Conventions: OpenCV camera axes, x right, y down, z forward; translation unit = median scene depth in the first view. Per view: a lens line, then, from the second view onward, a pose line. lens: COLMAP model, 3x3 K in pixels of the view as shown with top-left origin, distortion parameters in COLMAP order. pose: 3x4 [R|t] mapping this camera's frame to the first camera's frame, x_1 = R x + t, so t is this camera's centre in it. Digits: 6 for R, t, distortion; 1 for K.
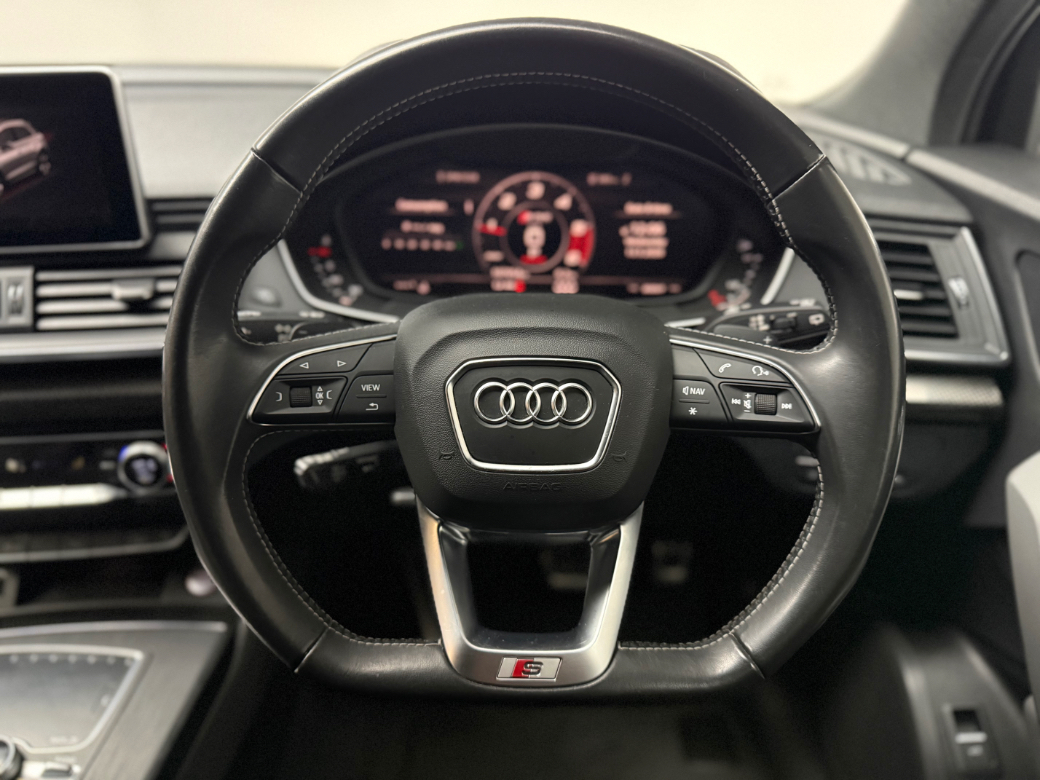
lens RADIAL K [[794.3, 0, 520.0], [0, 794.3, 390.0], [0, 0, 1]] dist [0.072992, -0.001493]
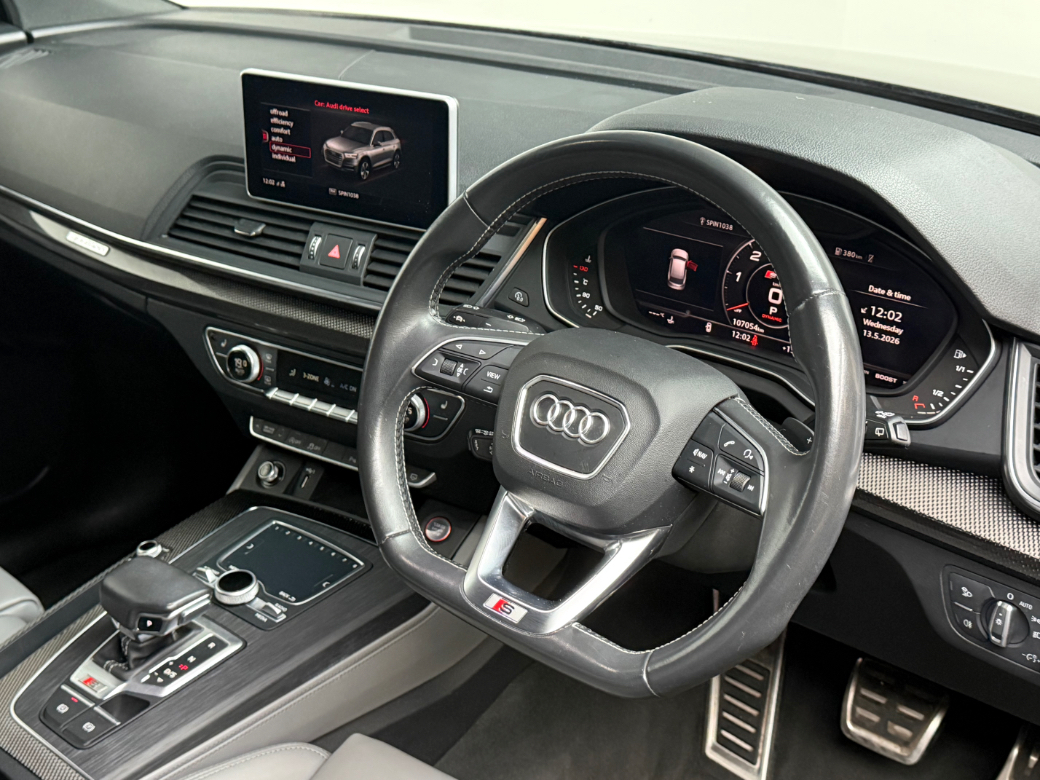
lens RADIAL K [[1297.7, 0, 475.3], [0, 1297.7, 383.1], [0, 0, 1]] dist [0.152436, -0.372743]
pose [[0.787944, 0.258421, -0.558894, 0.713689], [-0.292099, 0.955912, 0.030184, -0.033956], [0.542054, 0.139470, 0.828689, -0.559411]]
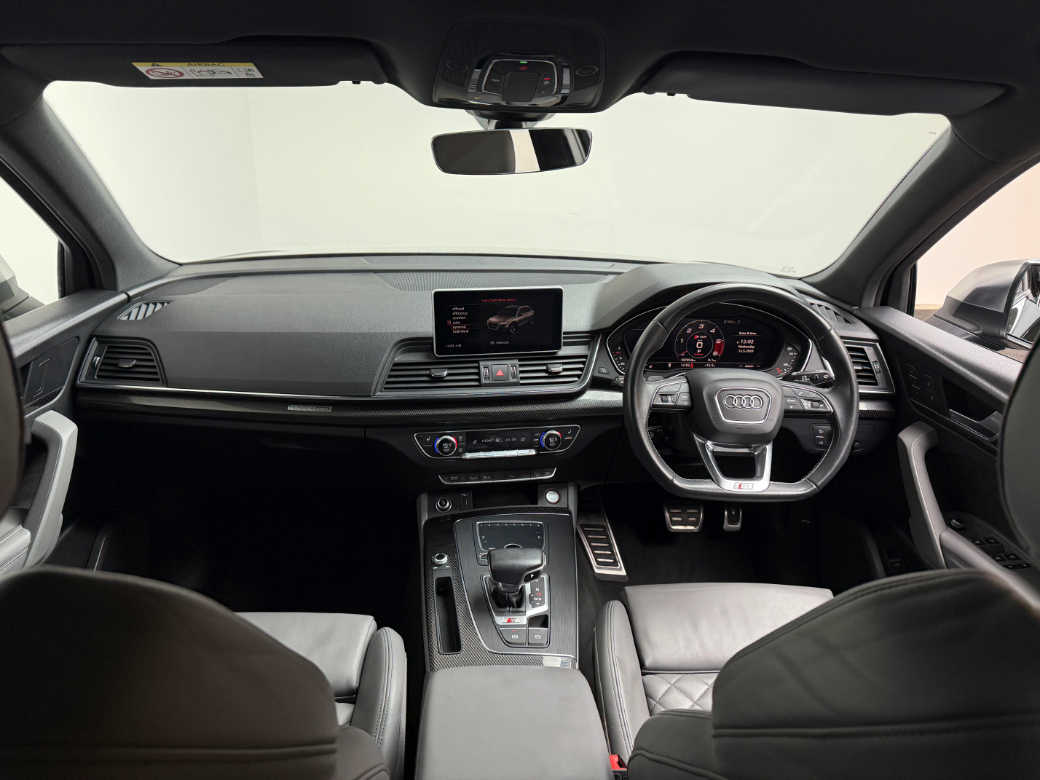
lens RADIAL K [[728.9, 0, 520.0], [0, 728.9, 390.0], [0, 0, 1]] dist [0.092053, 0.000881]
pose [[0.998323, -0.005292, 0.057639, -0.701860], [0.011927, 0.993249, -0.115388, 0.203460], [-0.056639, 0.115882, 0.991647, -1.221138]]
